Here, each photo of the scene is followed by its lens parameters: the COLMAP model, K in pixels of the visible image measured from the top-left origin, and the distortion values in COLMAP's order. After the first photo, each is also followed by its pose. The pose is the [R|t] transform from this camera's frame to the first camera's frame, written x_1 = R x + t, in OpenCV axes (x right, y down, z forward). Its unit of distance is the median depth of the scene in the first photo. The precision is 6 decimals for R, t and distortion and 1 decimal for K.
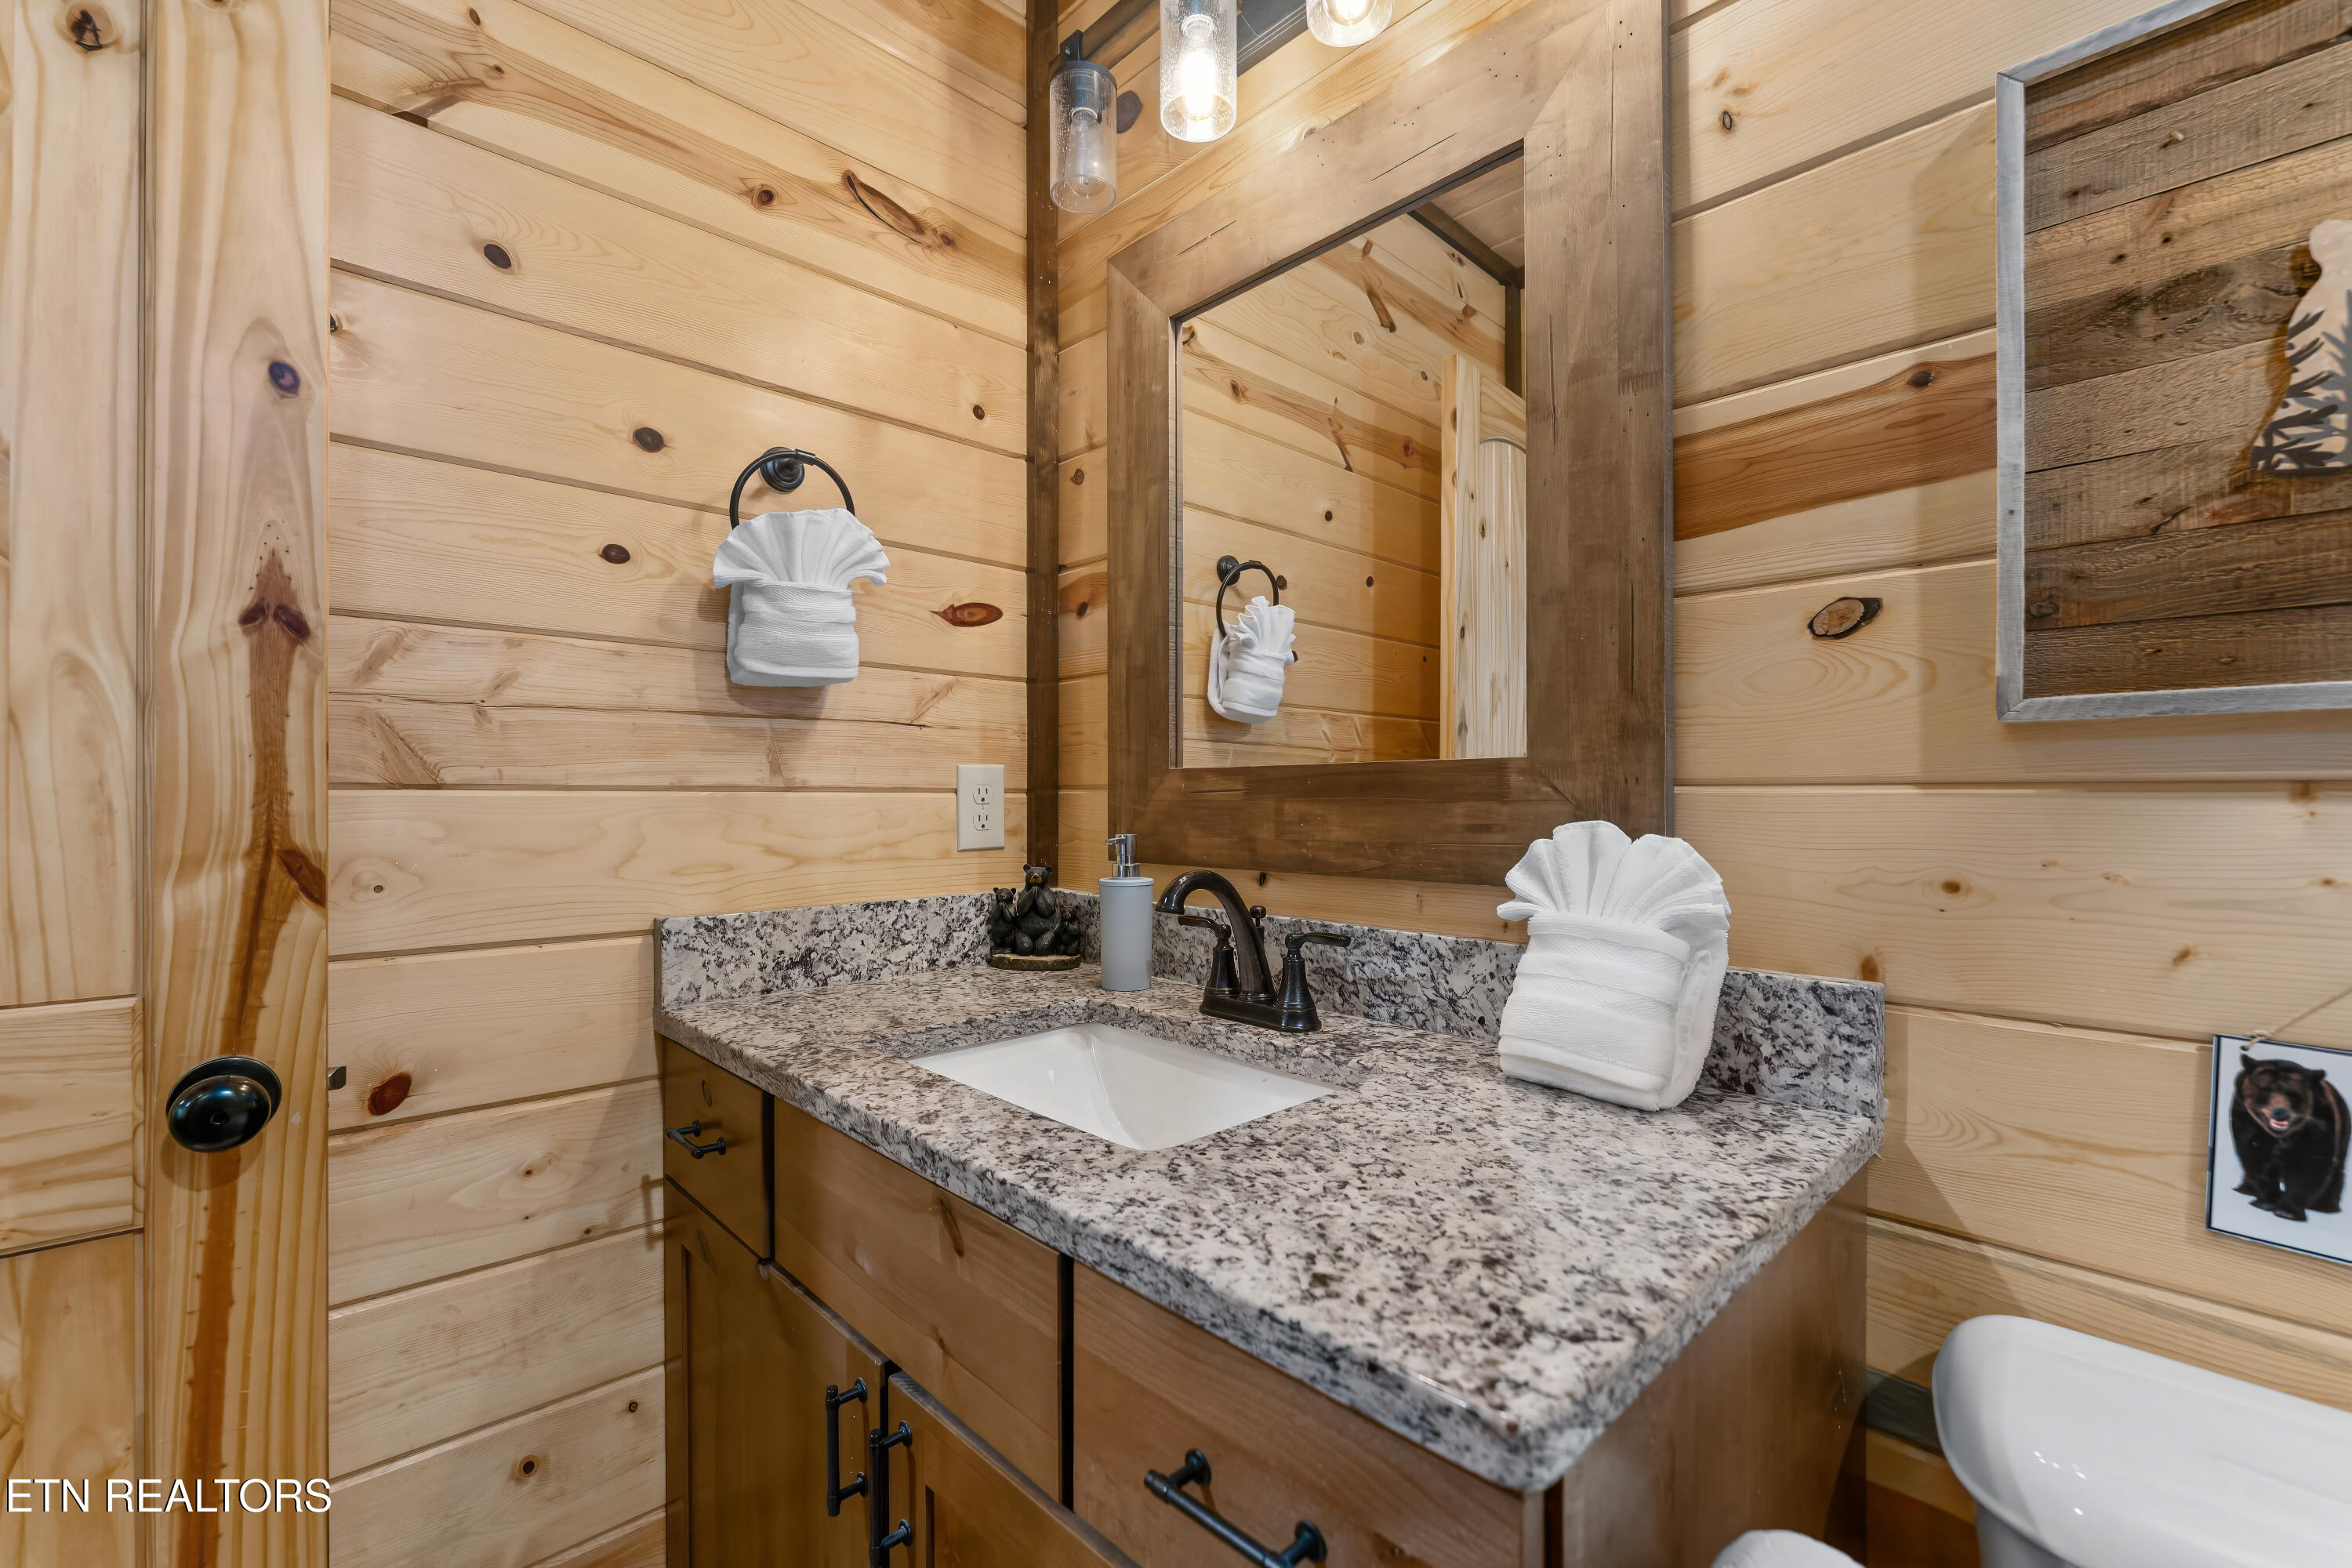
lens RADIAL K [[1014.2, 0, 1165.7], [0, 1014.2, 779.6], [0, 0, 1]] dist [-0.001377, -0.000049]
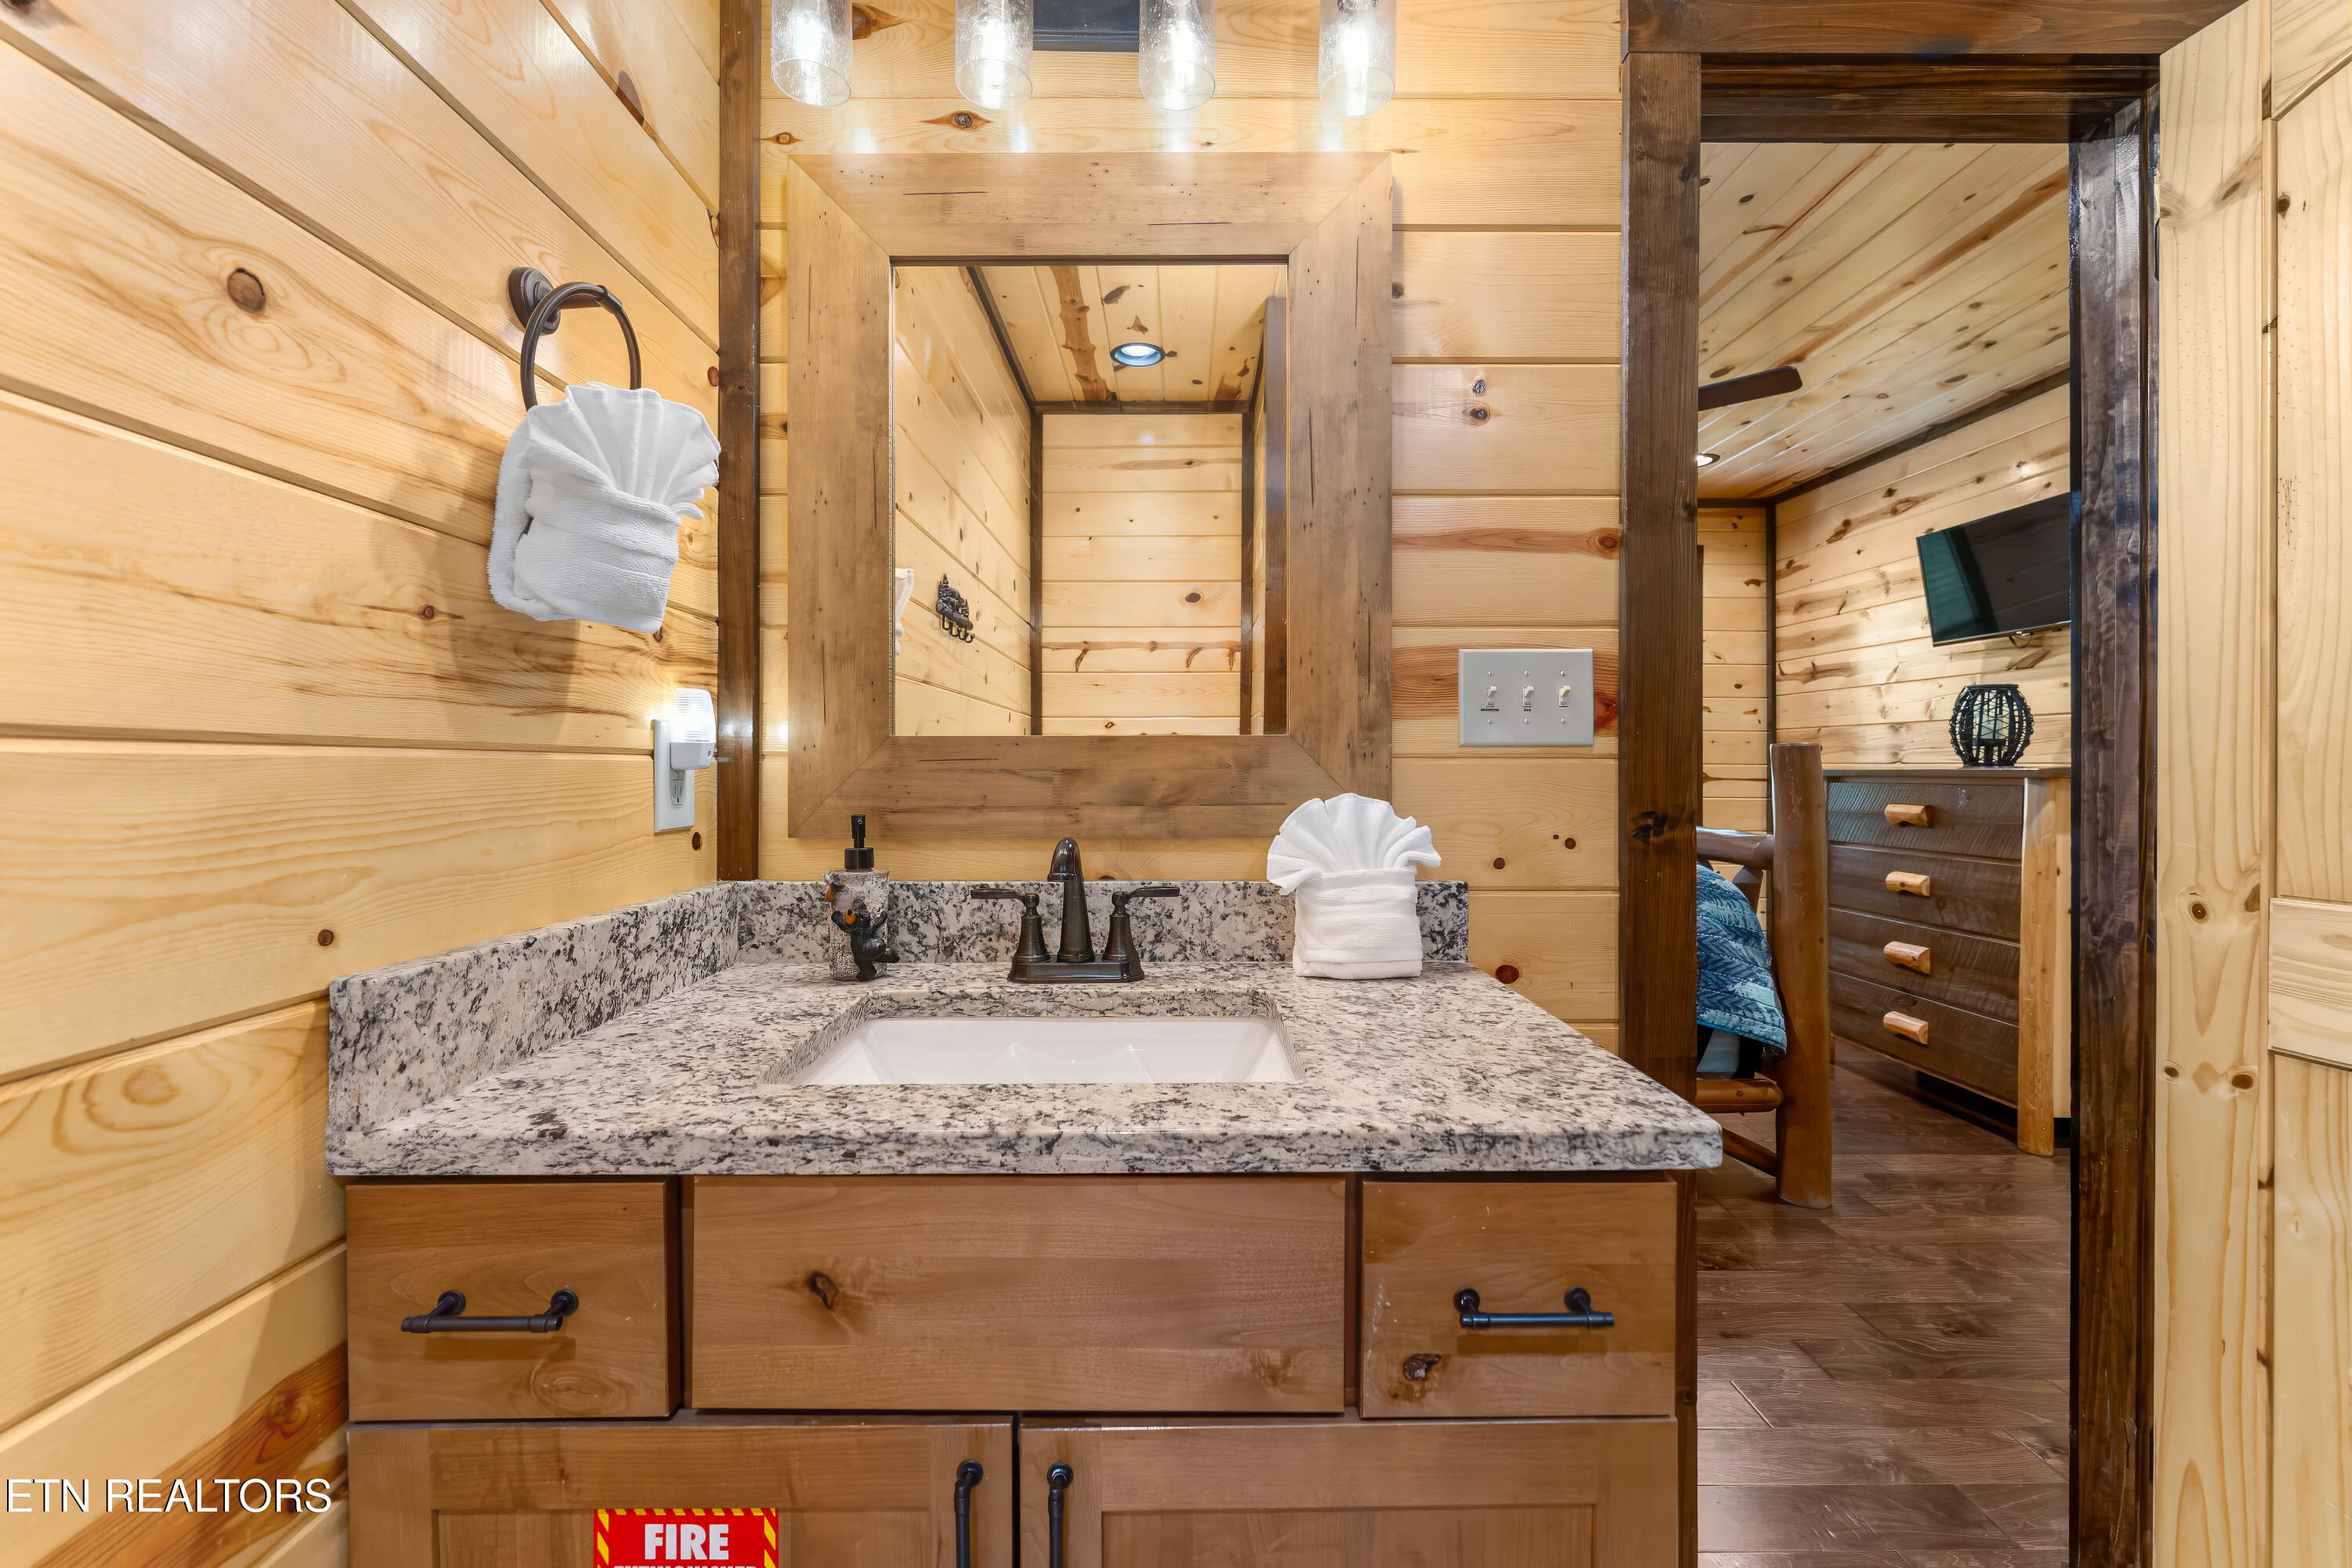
lens RADIAL K [[937.8, 0, 1188.1], [0, 937.8, 780.9], [0, 0, 1]] dist [-0.004024, 0.000088]
pose [[0.666956, -0.007796, 0.745056, -0.600844], [-0.003805, 0.999897, 0.013869, 0.018561], [-0.745087, -0.012085, 0.666857, 0.282722]]
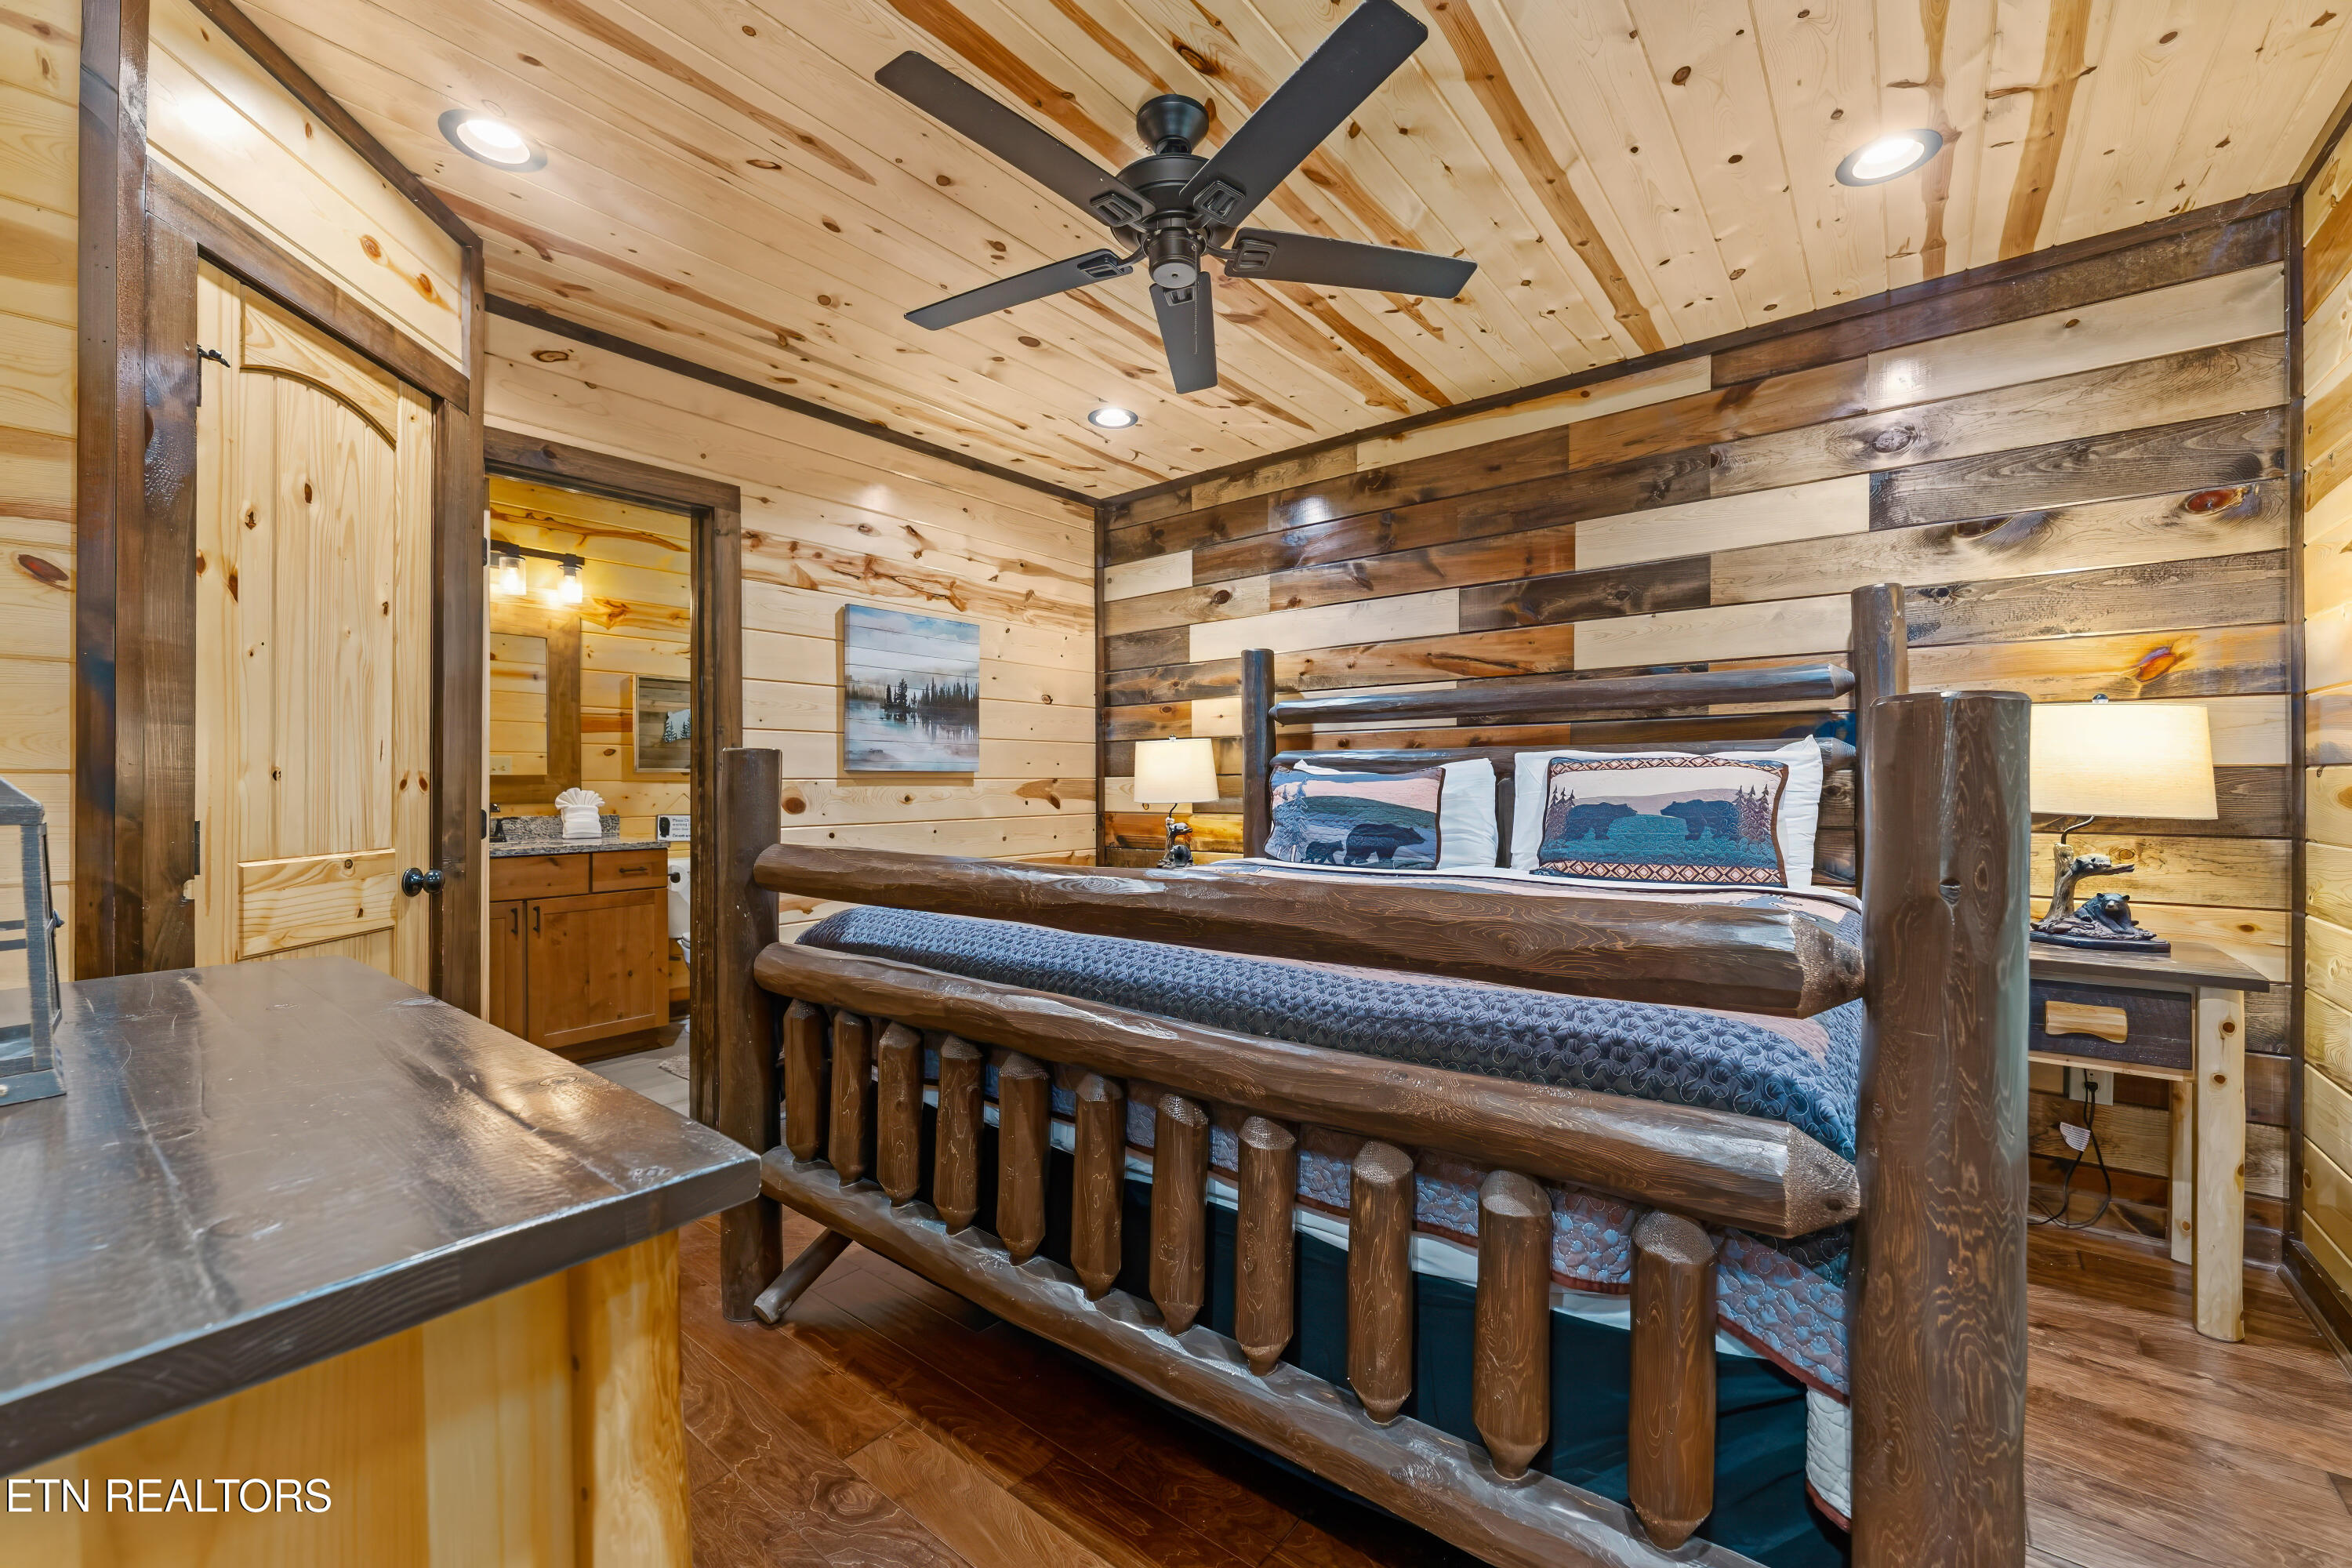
lens RADIAL K [[937.8, 0, 1173.7], [0, 937.8, 782.2], [0, 0, 1]] dist [-0.004024, 0.000088]
pose [[-0.133837, -0.001322, 0.991002, -3.850315], [-0.005506, 0.999985, 0.000590, -0.006387], [-0.990988, -0.005377, -0.133842, -1.127410]]
